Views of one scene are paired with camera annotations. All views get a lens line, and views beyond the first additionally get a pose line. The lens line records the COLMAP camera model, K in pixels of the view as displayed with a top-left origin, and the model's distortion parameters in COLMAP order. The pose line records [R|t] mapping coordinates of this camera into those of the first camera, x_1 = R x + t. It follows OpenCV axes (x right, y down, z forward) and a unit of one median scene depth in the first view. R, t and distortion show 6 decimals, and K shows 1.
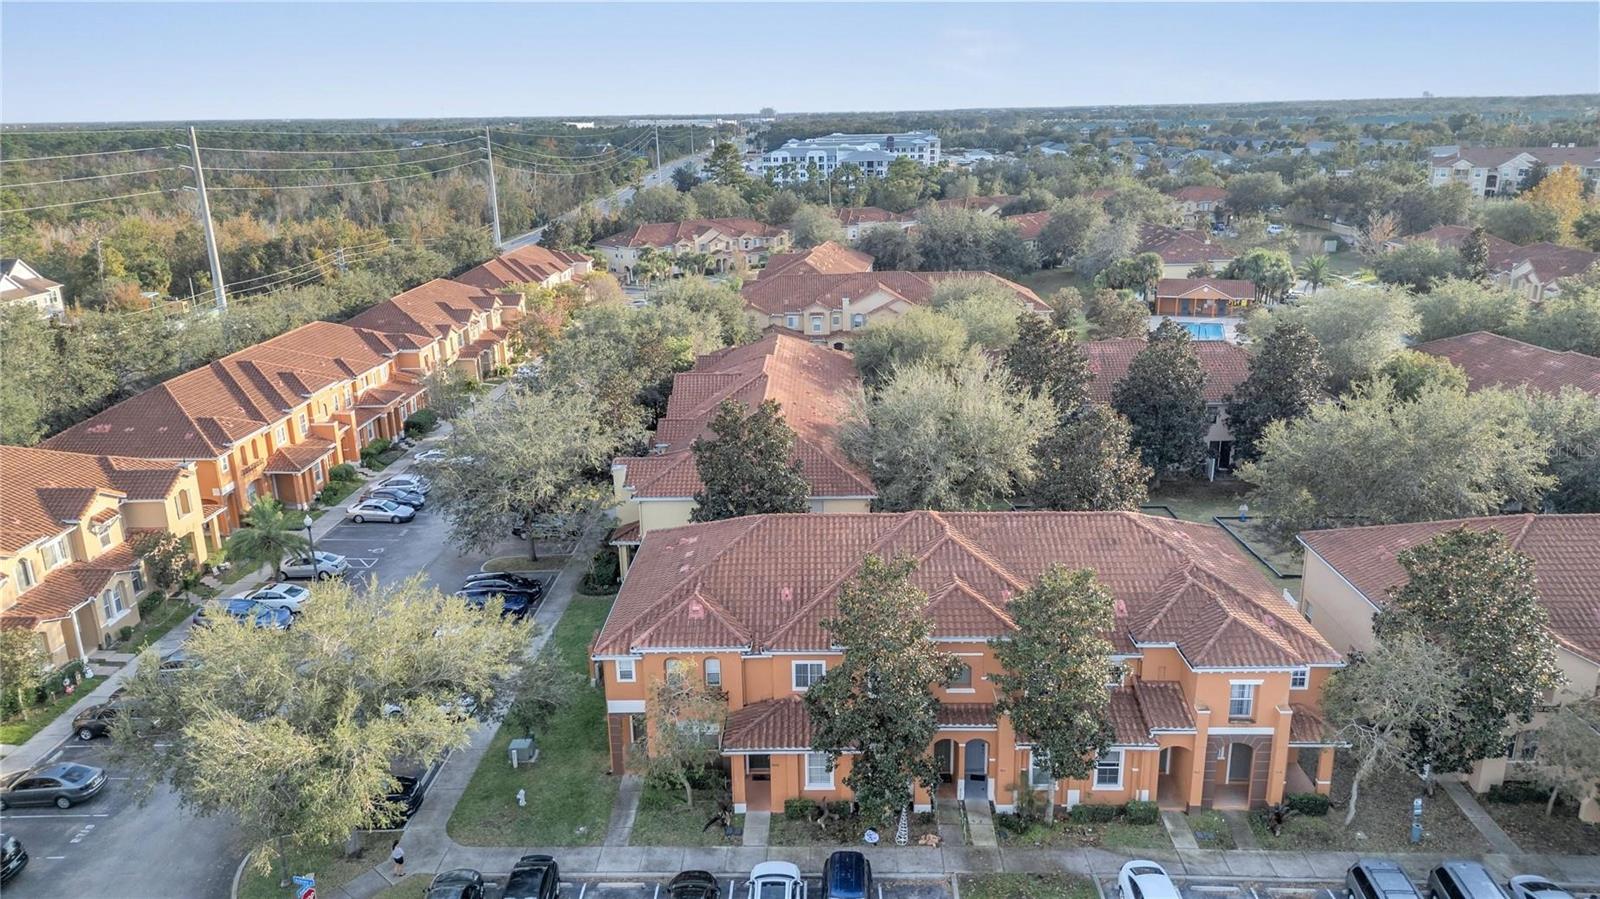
lens RADIAL K [[1132.2, 0, 806.0], [0, 1132.2, 456.3], [0, 0, 1]] dist [0.070257, -0.074552]
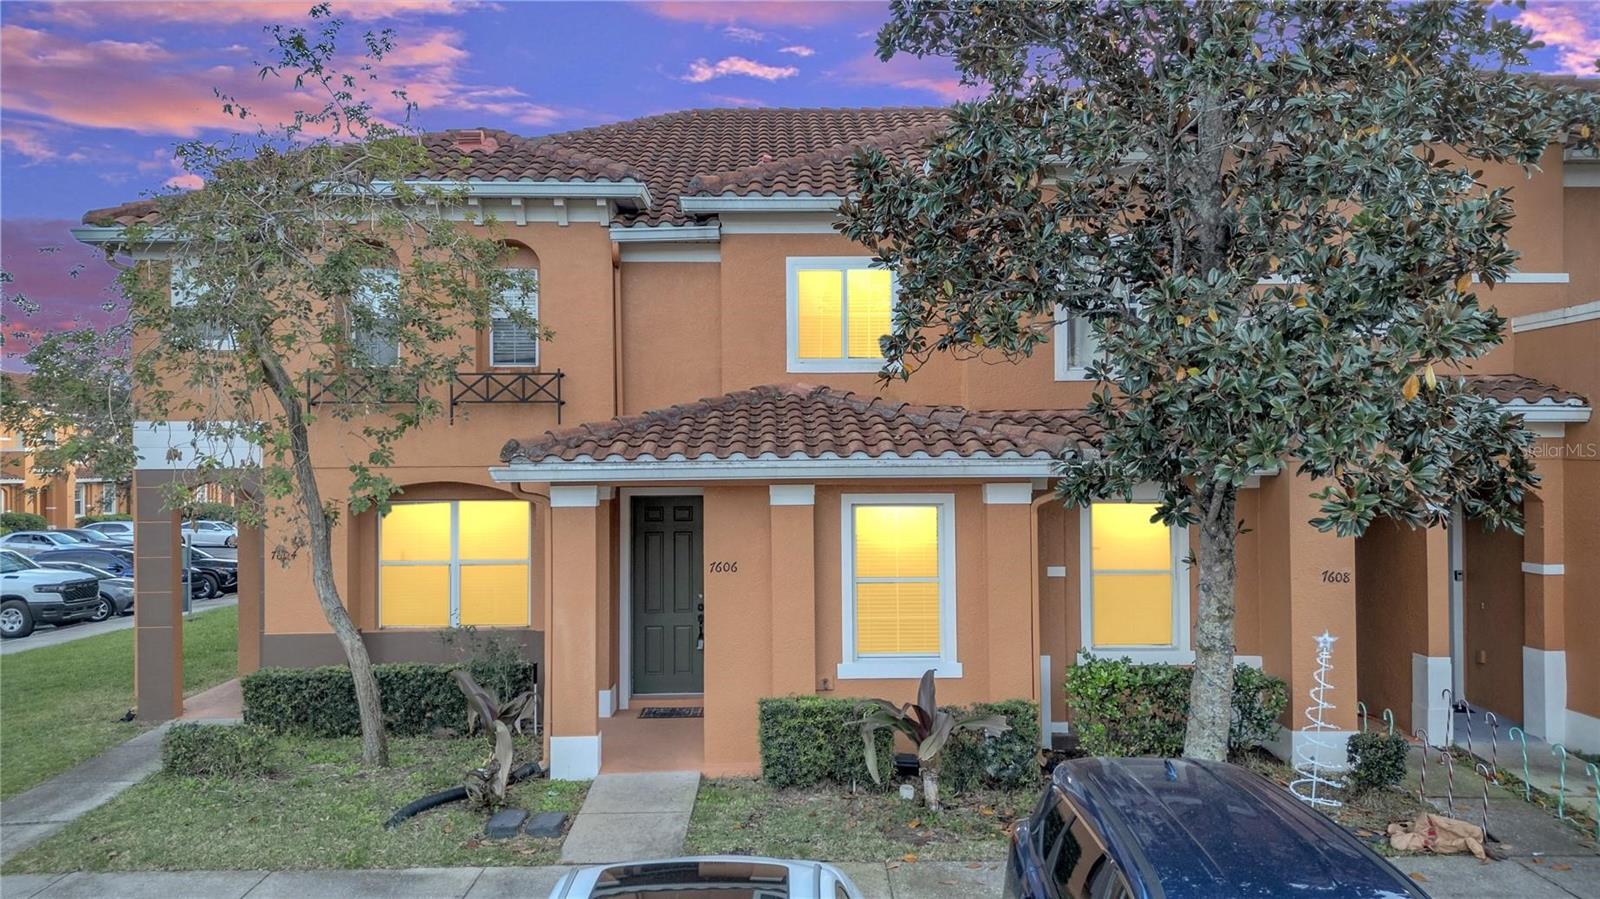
lens RADIAL K [[1132.2, 0, 806.0], [0, 1132.2, 456.3], [0, 0, 1]] dist [0.070257, -0.074552]
pose [[0.999066, 0.017045, 0.039703, -0.018934], [-0.004538, 0.955210, -0.295895, 0.320904], [-0.042968, 0.295438, 0.954395, 0.751029]]
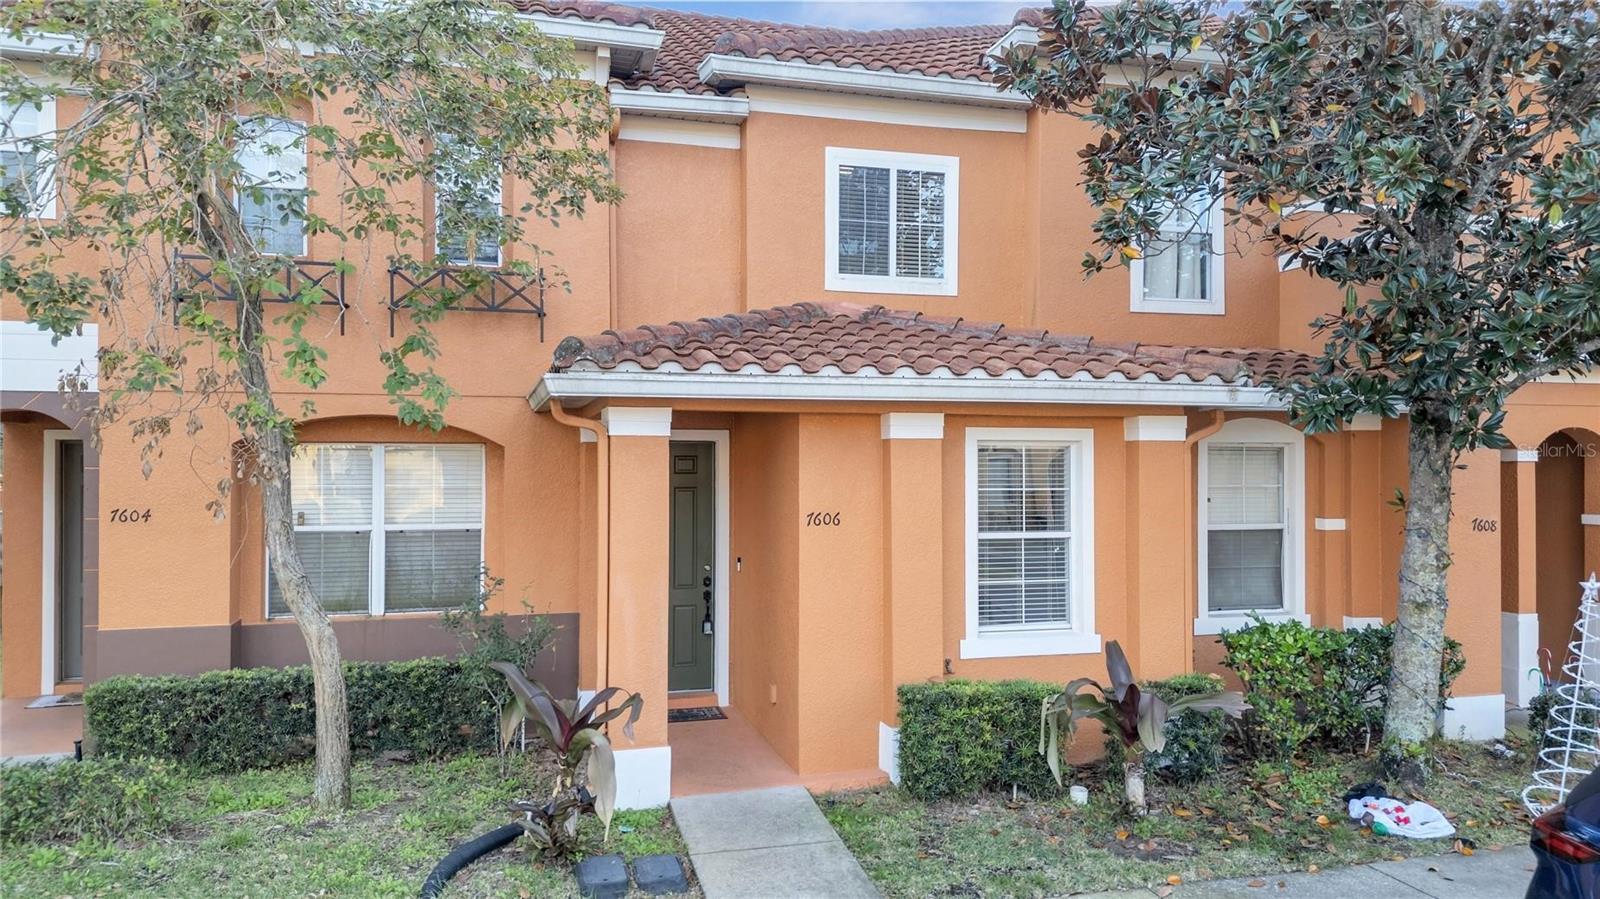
lens RADIAL K [[1132.2, 0, 806.0], [0, 1132.2, 456.3], [0, 0, 1]] dist [0.070257, -0.074552]
pose [[0.954303, 0.026307, 0.297681, -0.087329], [0.064130, 0.954885, -0.289971, 0.315827], [-0.291879, 0.295810, 0.909562, 0.820367]]
